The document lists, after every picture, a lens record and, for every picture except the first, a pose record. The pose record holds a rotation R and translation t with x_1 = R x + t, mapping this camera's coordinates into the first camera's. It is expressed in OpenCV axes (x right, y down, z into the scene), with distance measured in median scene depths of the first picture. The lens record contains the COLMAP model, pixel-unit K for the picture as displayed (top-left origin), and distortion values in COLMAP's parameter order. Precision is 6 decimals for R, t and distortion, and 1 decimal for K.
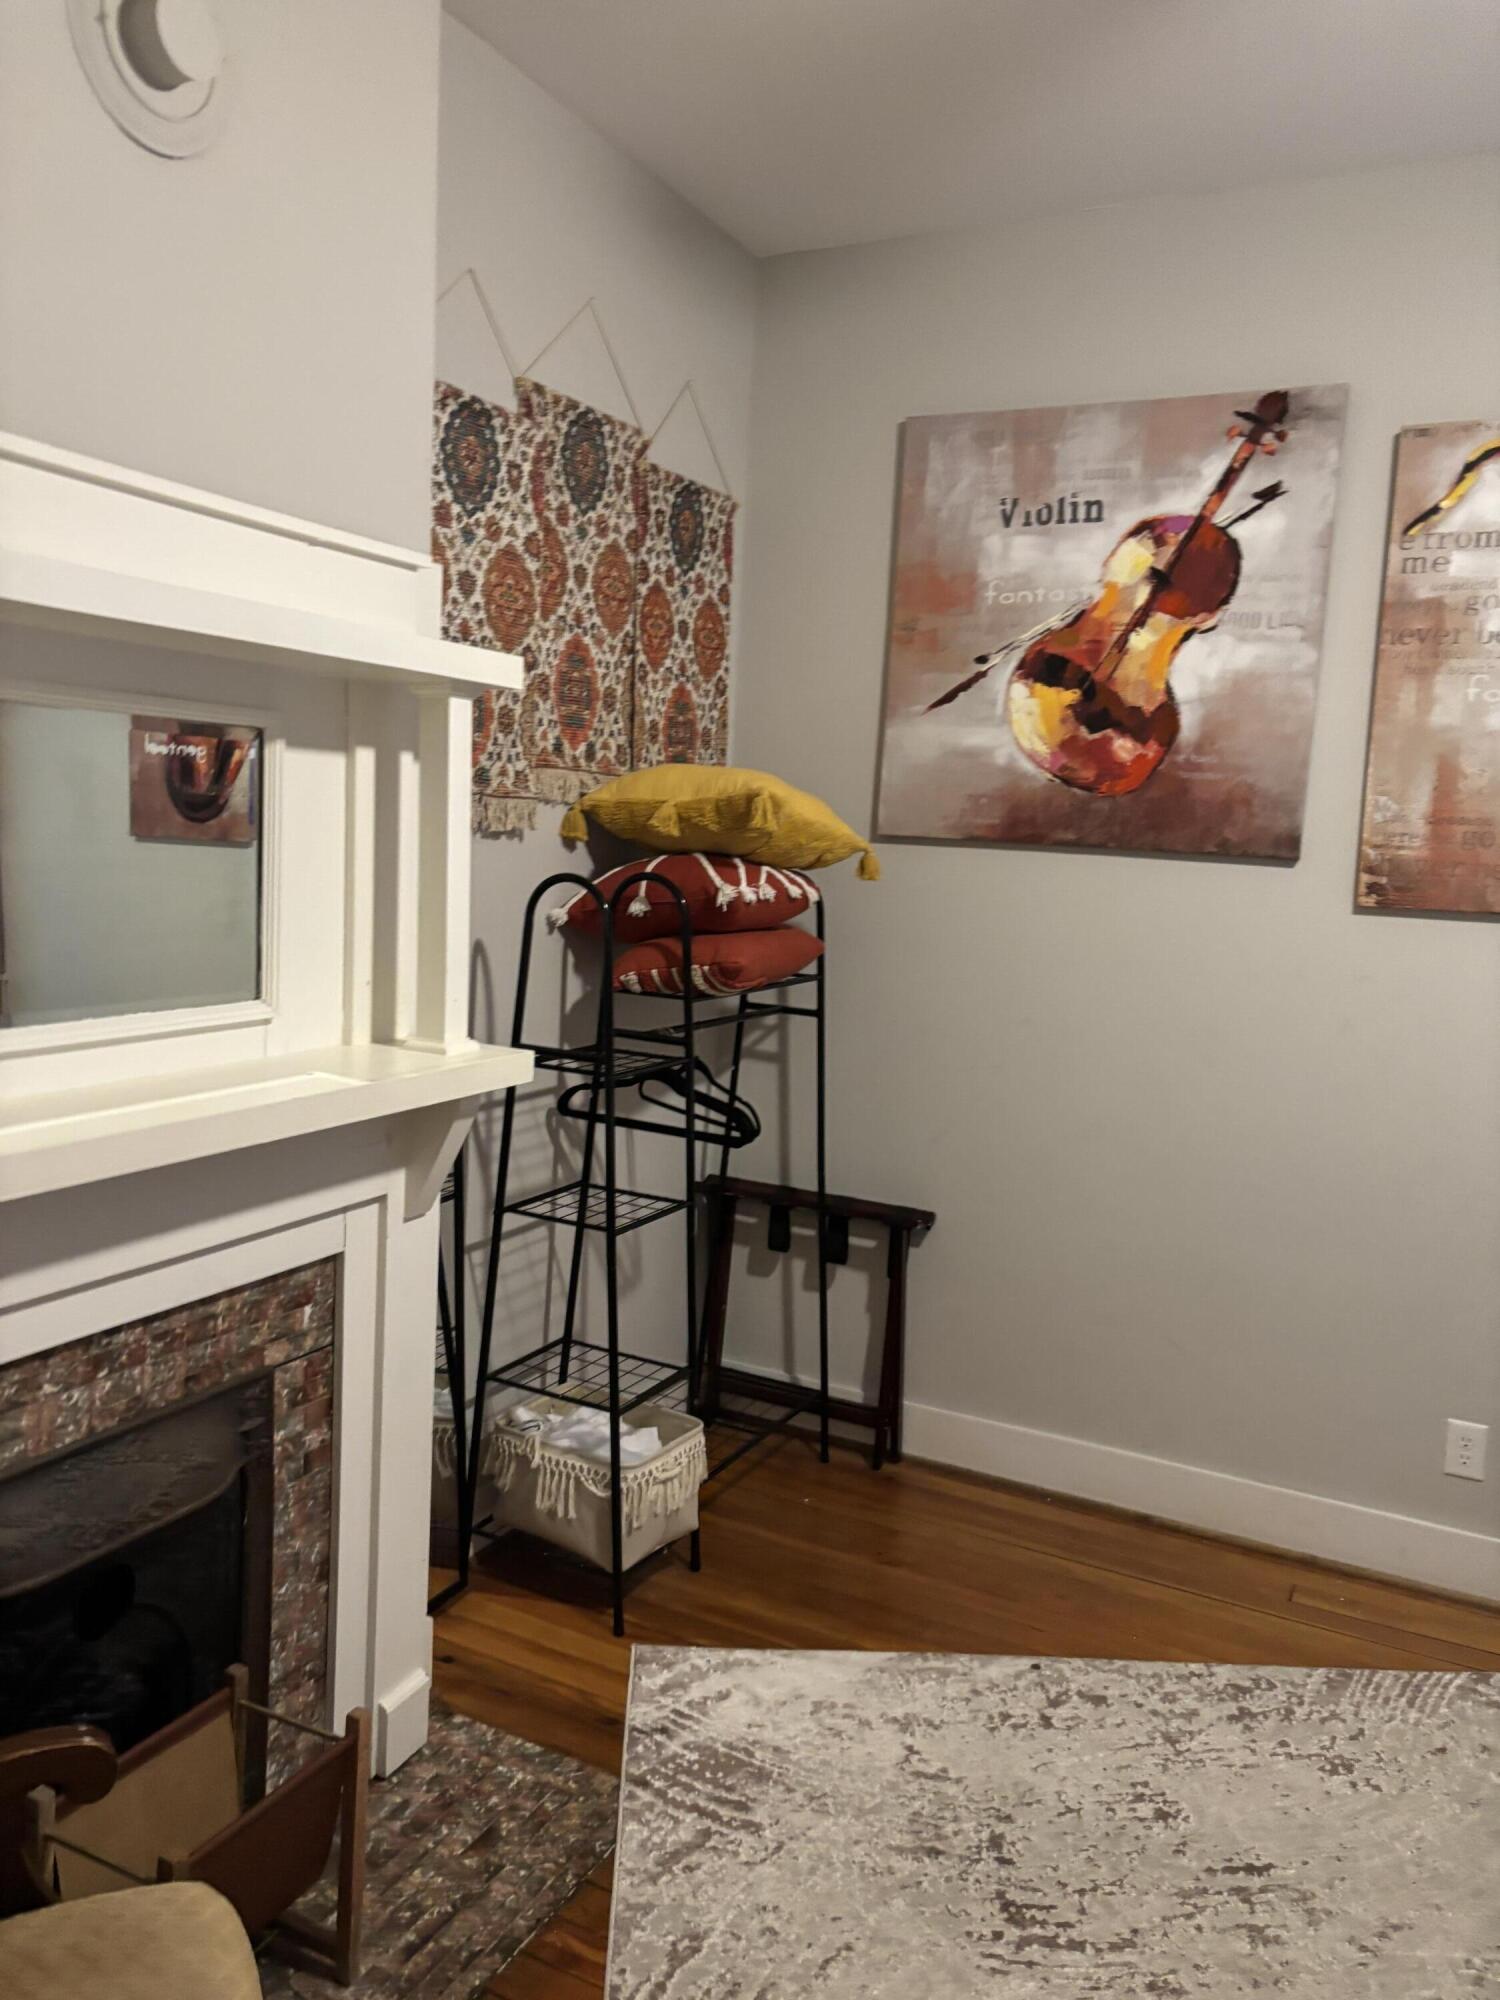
lens RADIAL K [[1496.2, 0, 740.7], [0, 1496.2, 997.6], [0, 0, 1]] dist [0.037834, -0.050645]
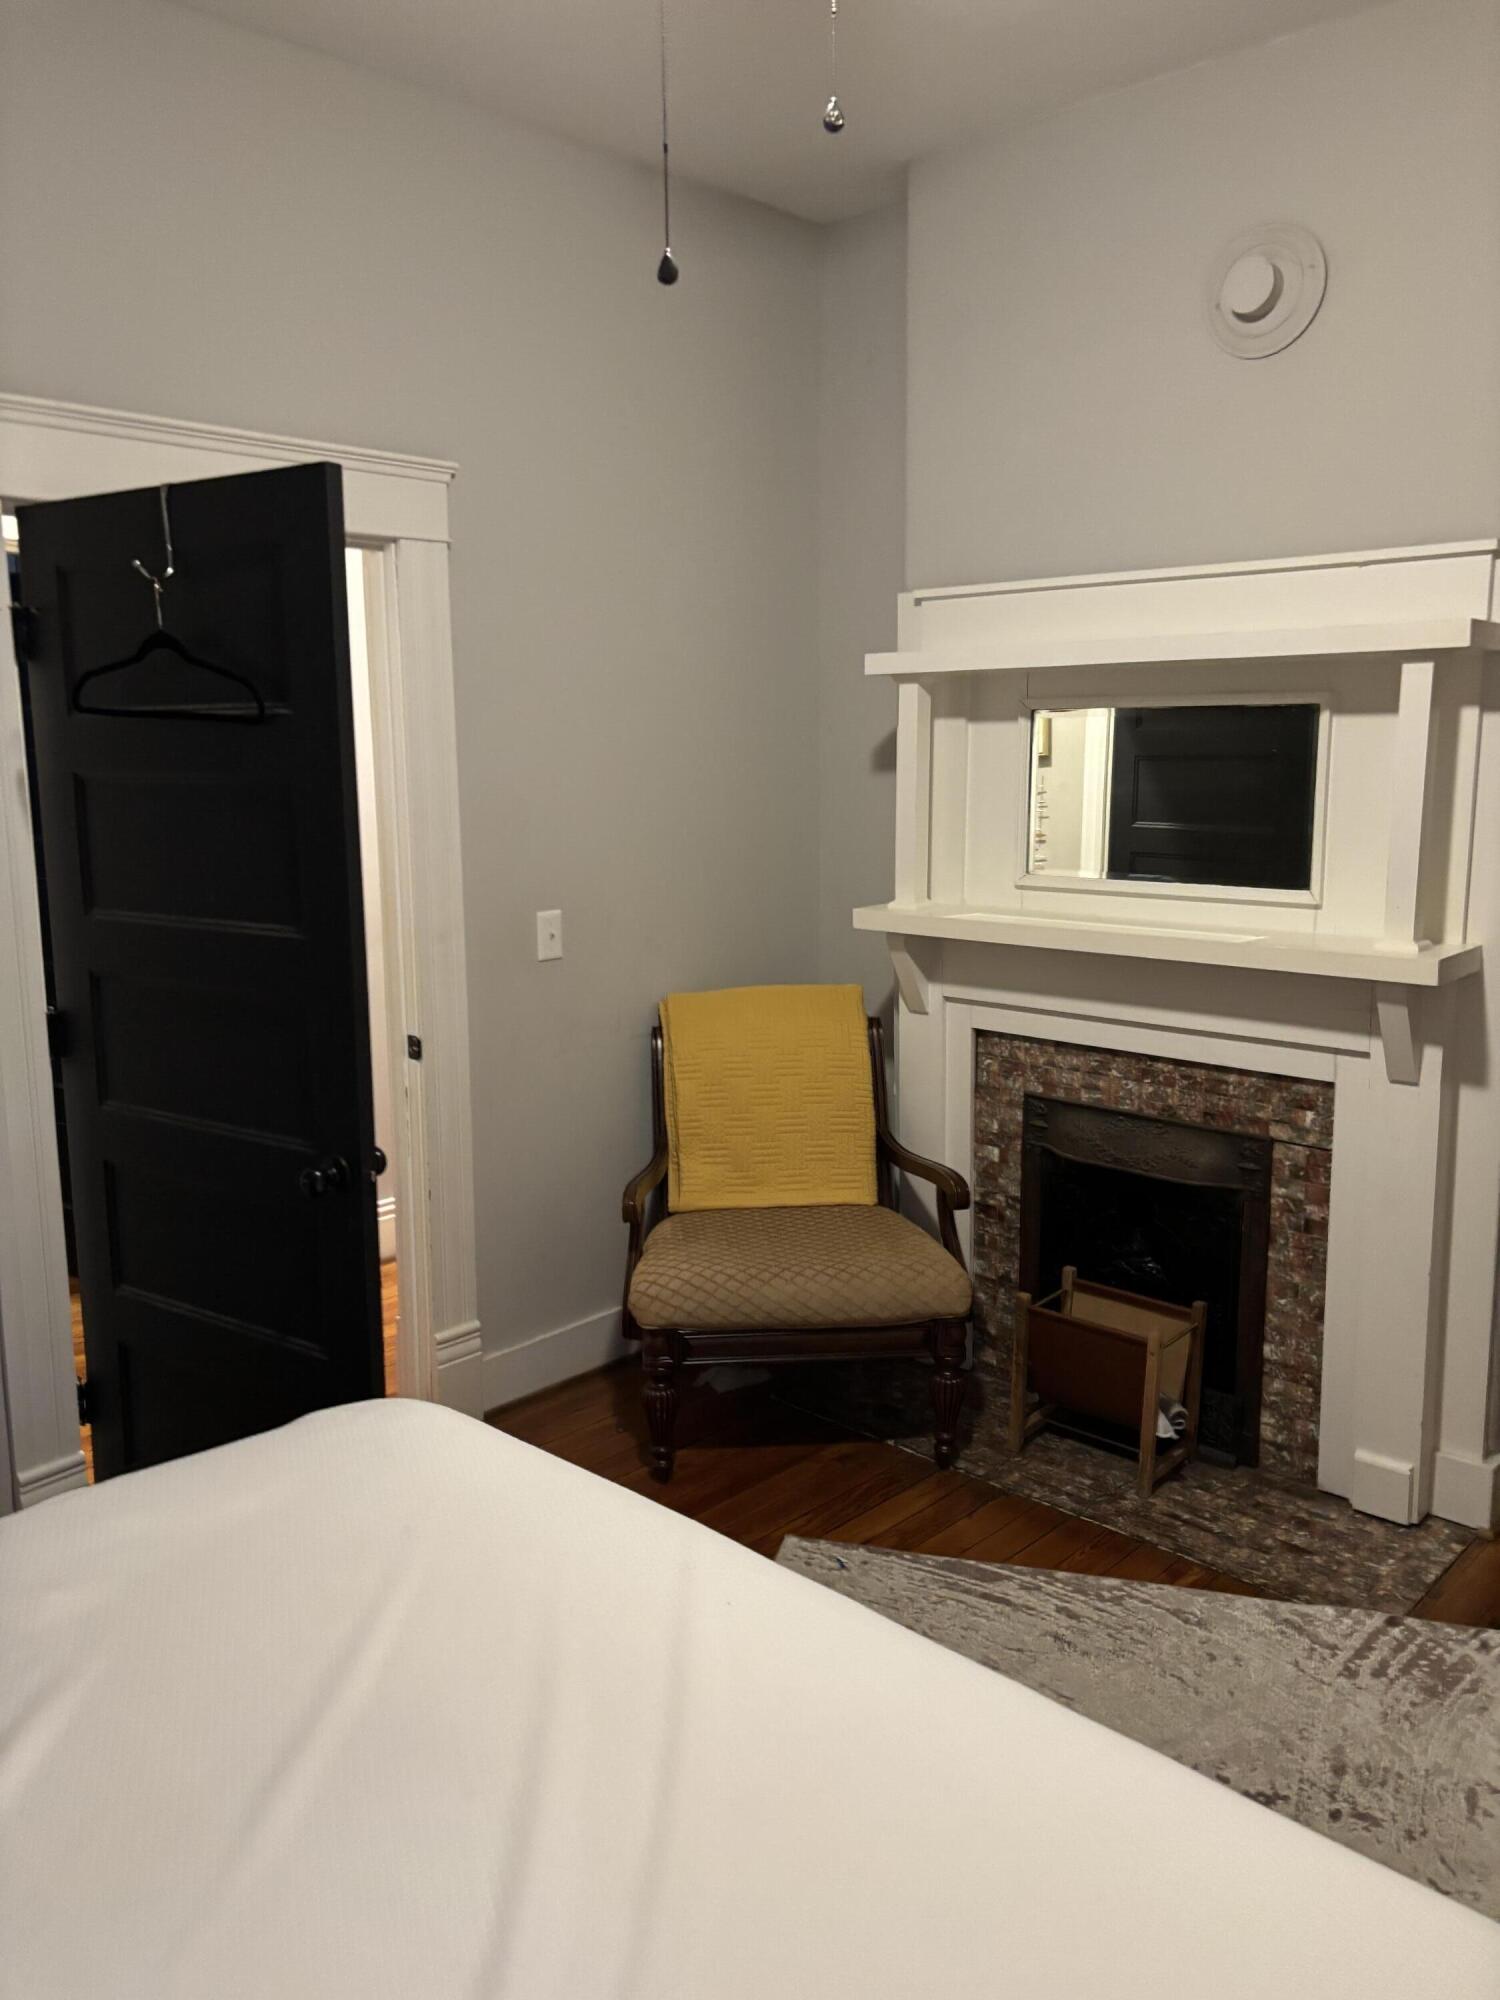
lens RADIAL K [[1496.2, 0, 744.0], [0, 1496.2, 1005.0], [0, 0, 1]] dist [0.037834, -0.050645]
pose [[-0.273271, 0.115031, -0.955034, 1.221827], [-0.116650, 0.981534, 0.151601, -0.046349], [0.954838, 0.152833, -0.254807, 0.855389]]
